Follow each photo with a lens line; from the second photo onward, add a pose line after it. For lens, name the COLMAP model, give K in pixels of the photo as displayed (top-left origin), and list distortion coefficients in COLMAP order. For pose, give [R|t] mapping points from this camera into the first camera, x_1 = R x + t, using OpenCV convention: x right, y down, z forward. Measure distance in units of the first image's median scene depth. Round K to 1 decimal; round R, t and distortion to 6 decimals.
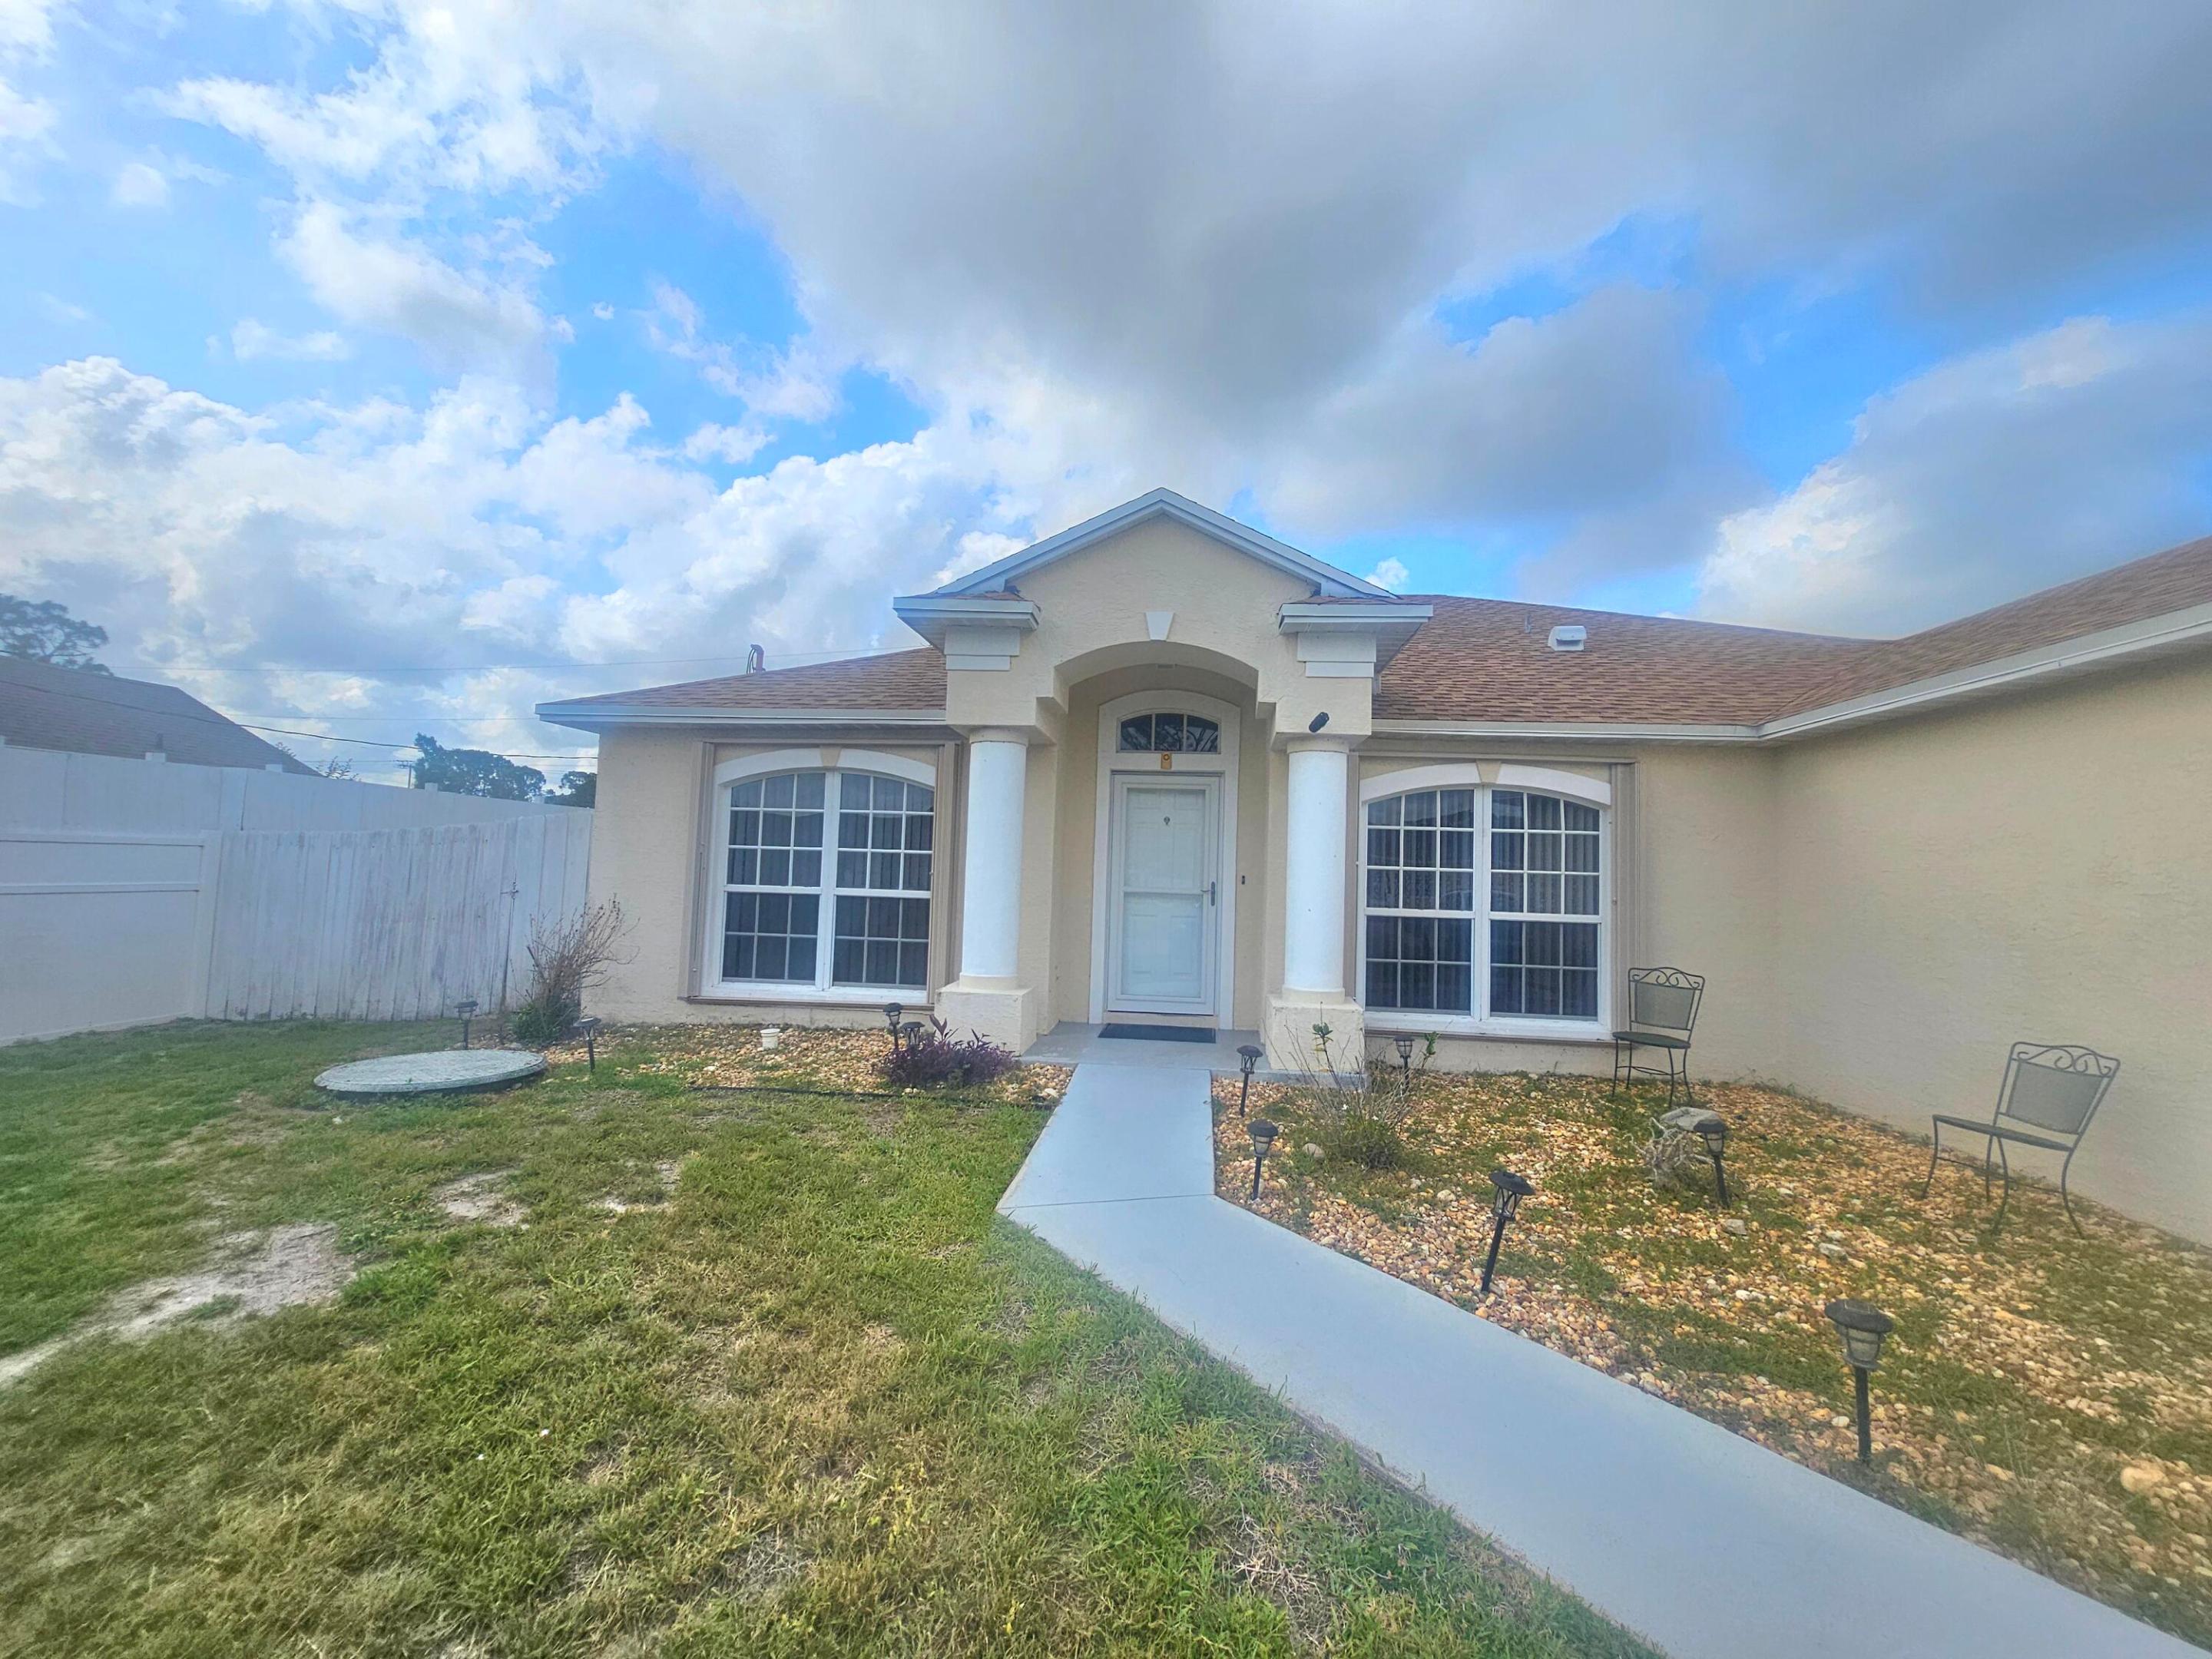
lens RADIAL K [[904.8, 0, 1116.0], [0, 904.8, 819.7], [0, 0, 1]] dist [-0.001138, 0.000608]
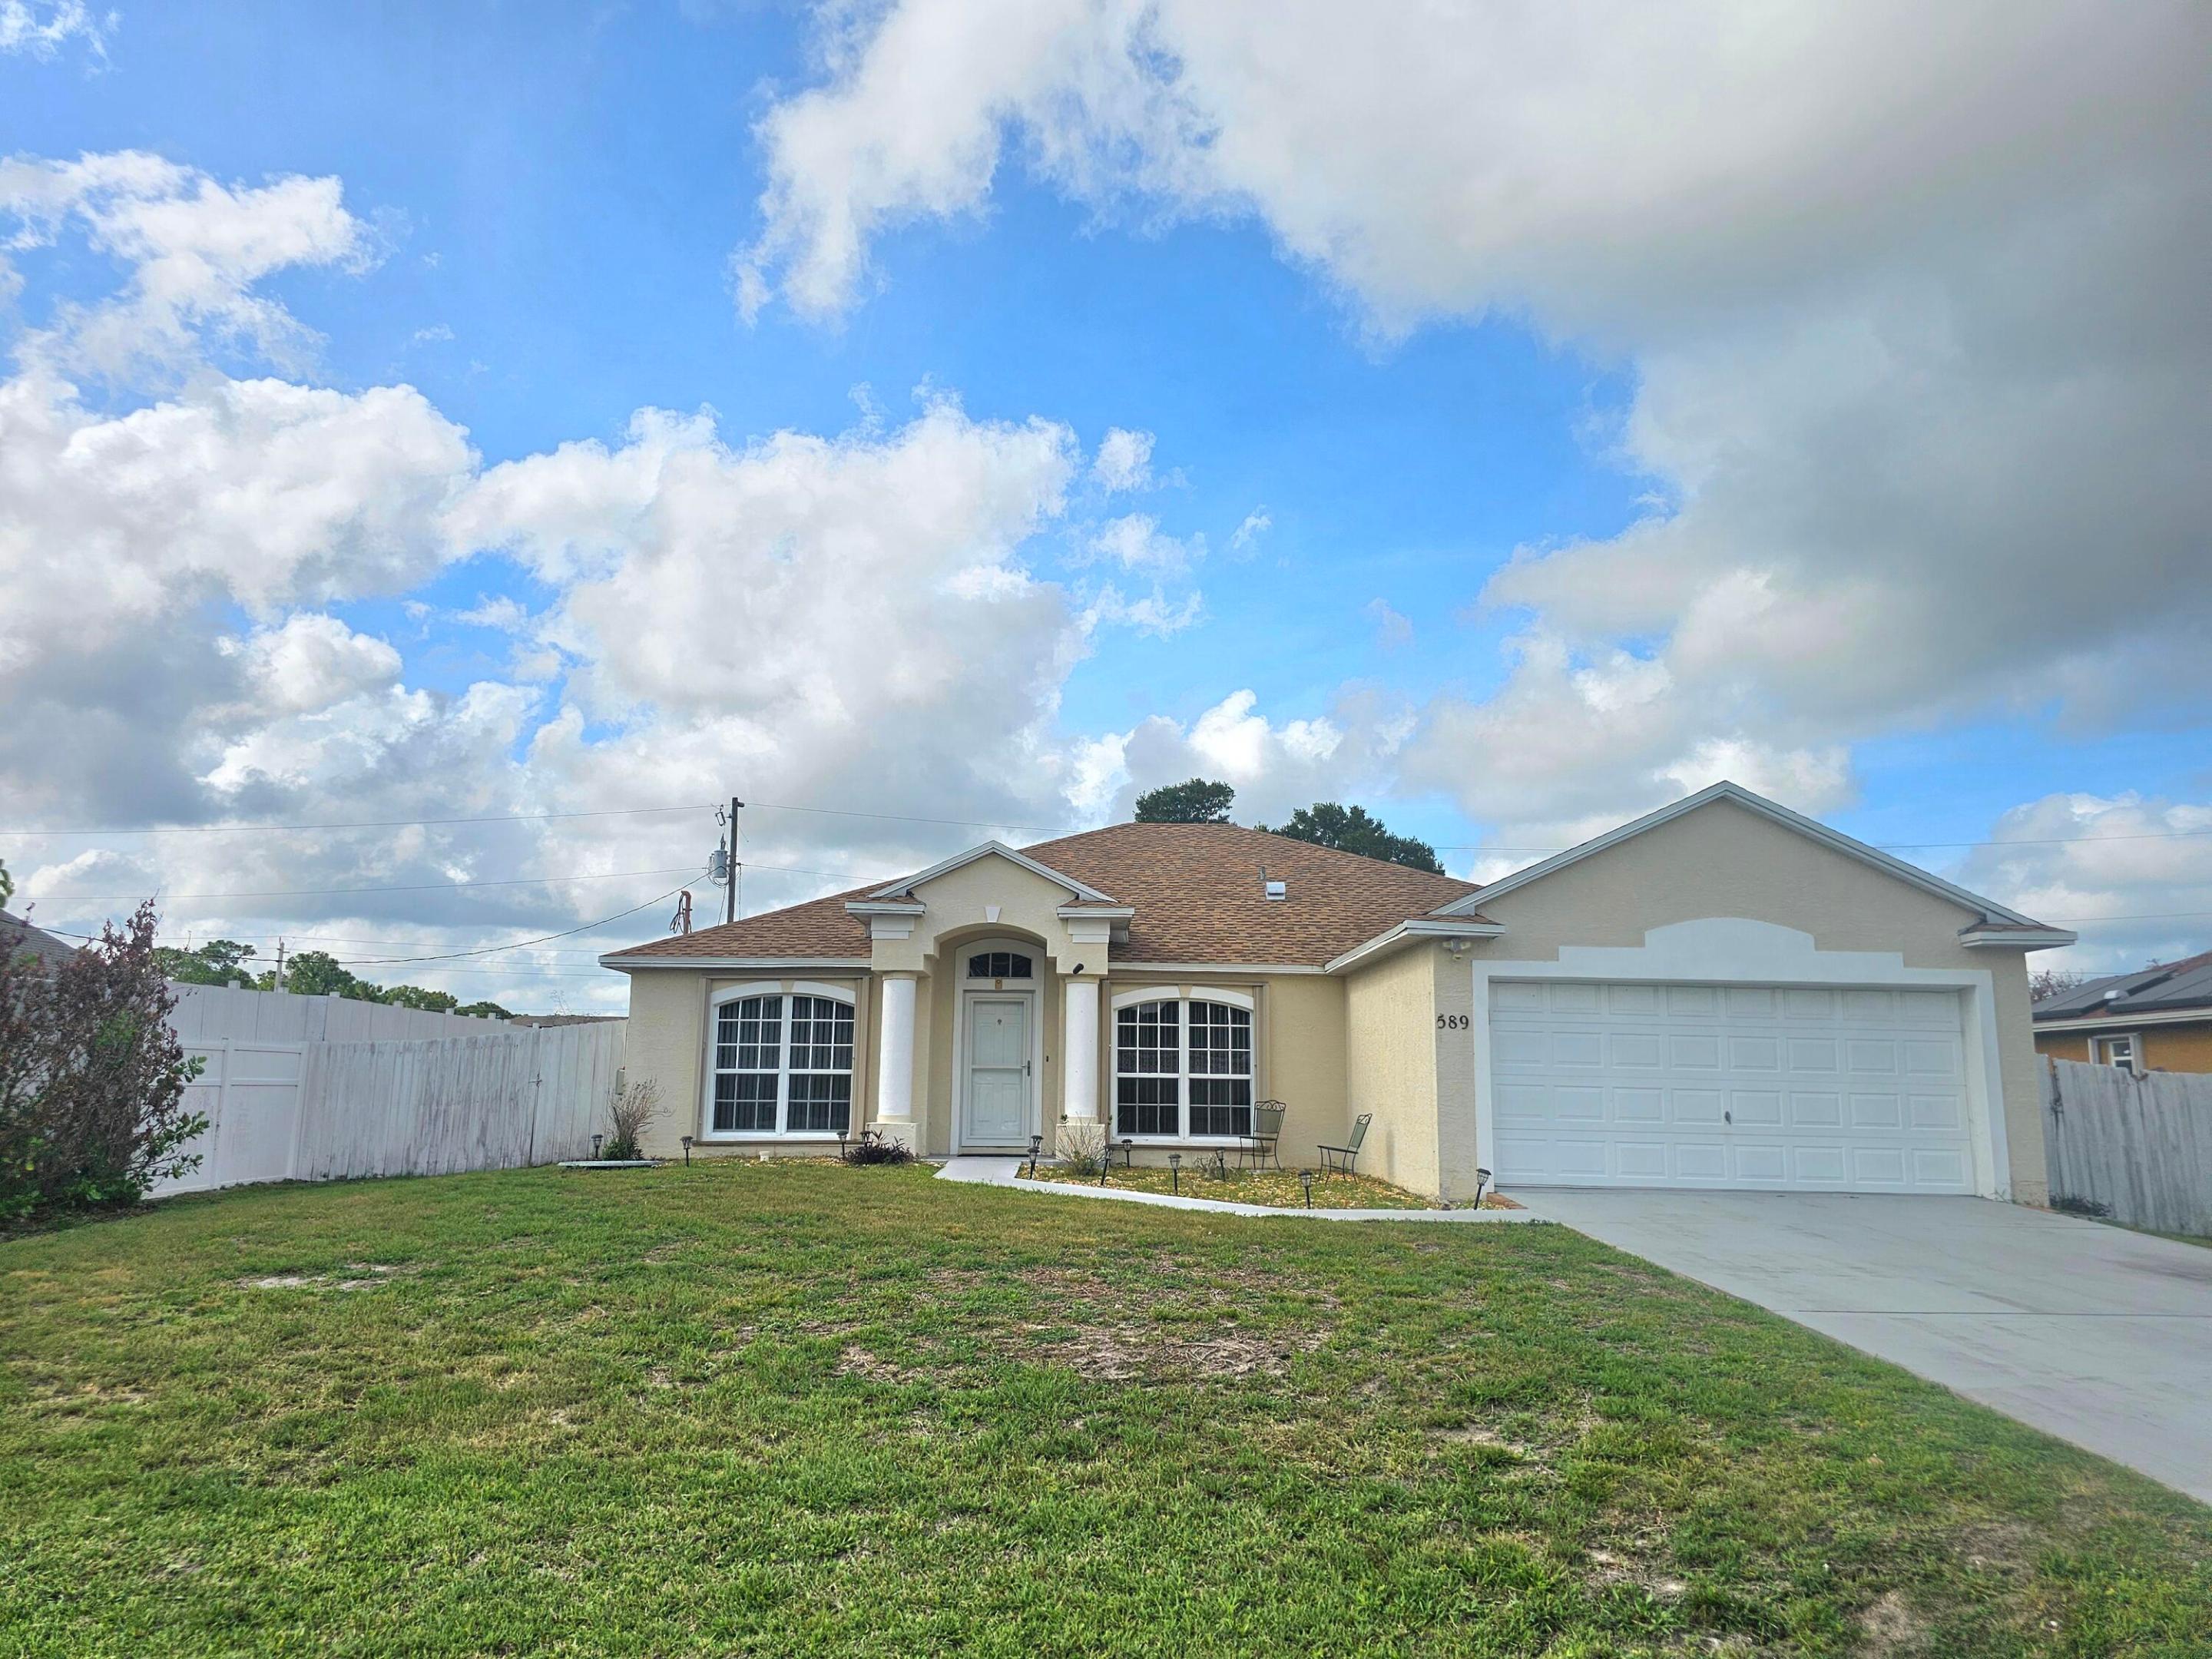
lens RADIAL K [[1486.3, 0, 1086.2], [0, 1486.3, 845.8], [0, 0, 1]] dist [0.053776, -0.058750]
pose [[0.995039, -0.005137, 0.099352, -0.051117], [0.015806, 0.994144, -0.106903, -0.026547], [-0.098221, 0.107943, 0.989293, -1.710198]]
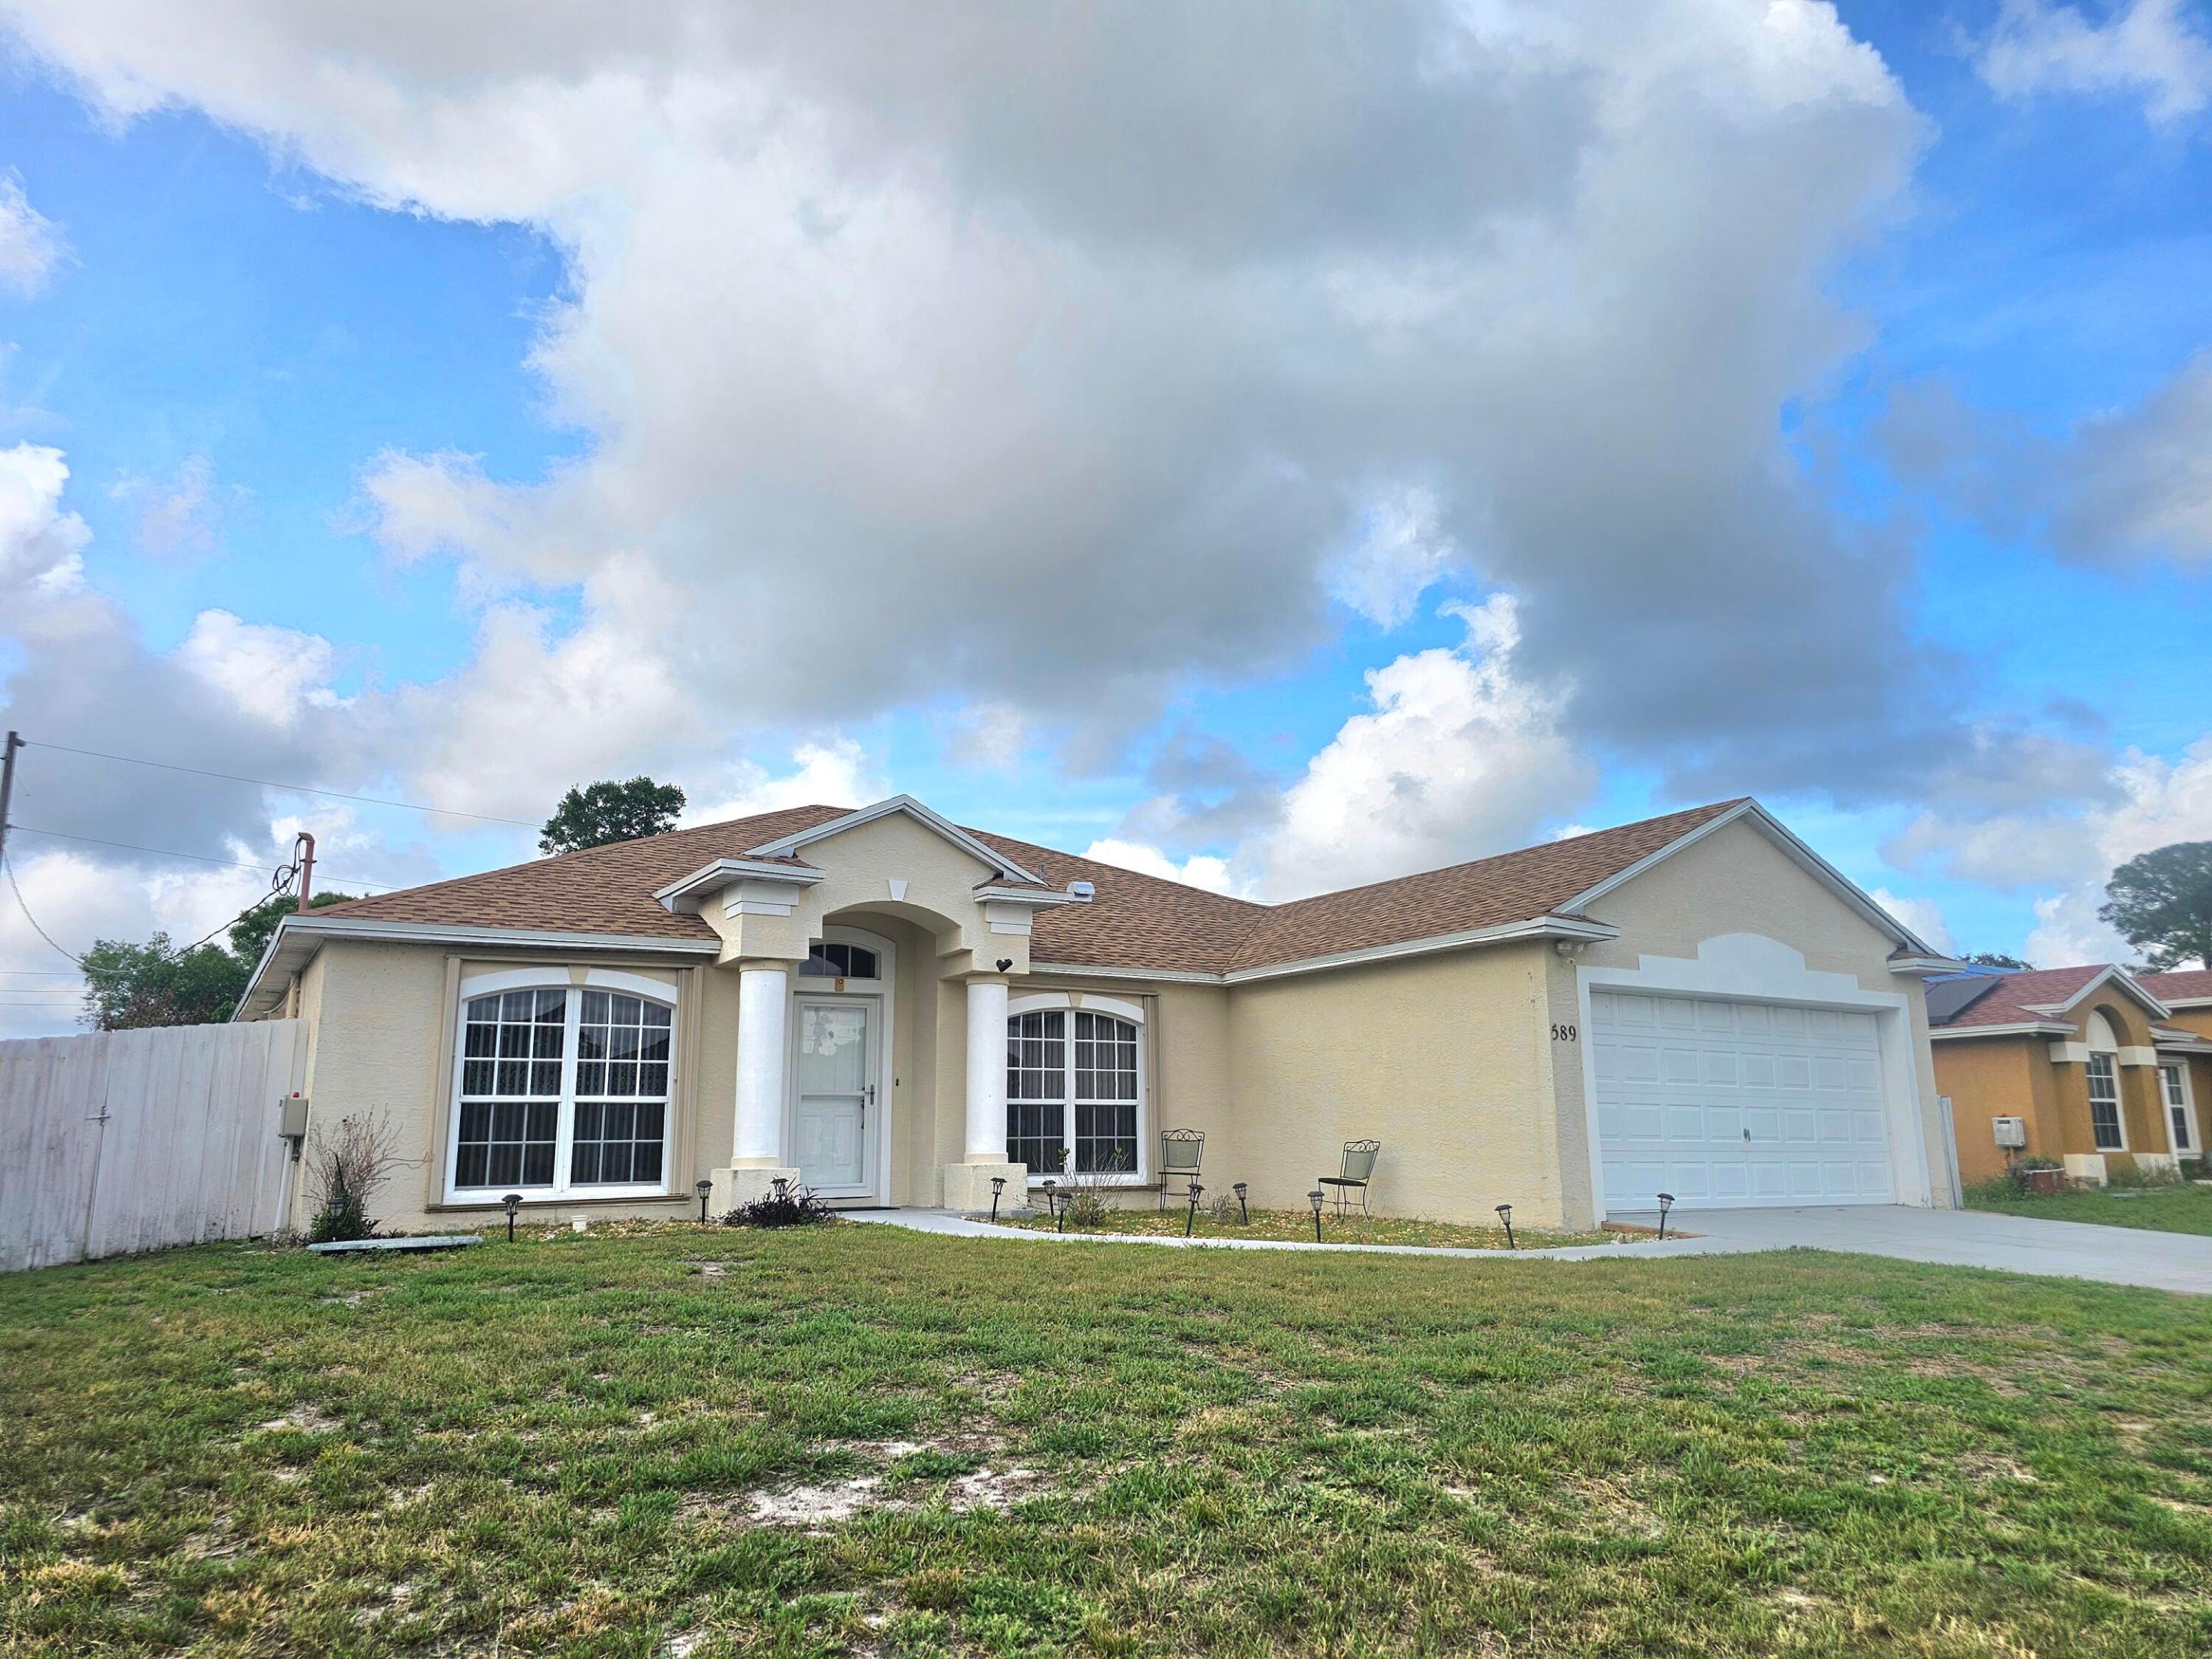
lens RADIAL K [[1486.3, 0, 1098.7], [0, 1486.3, 832.3], [0, 0, 1]] dist [0.053776, -0.058750]
pose [[0.800052, 0.084043, 0.594014, -0.925417], [0.001958, 0.989768, -0.142674, 0.020144], [-0.599927, 0.115310, 0.791702, -0.865320]]
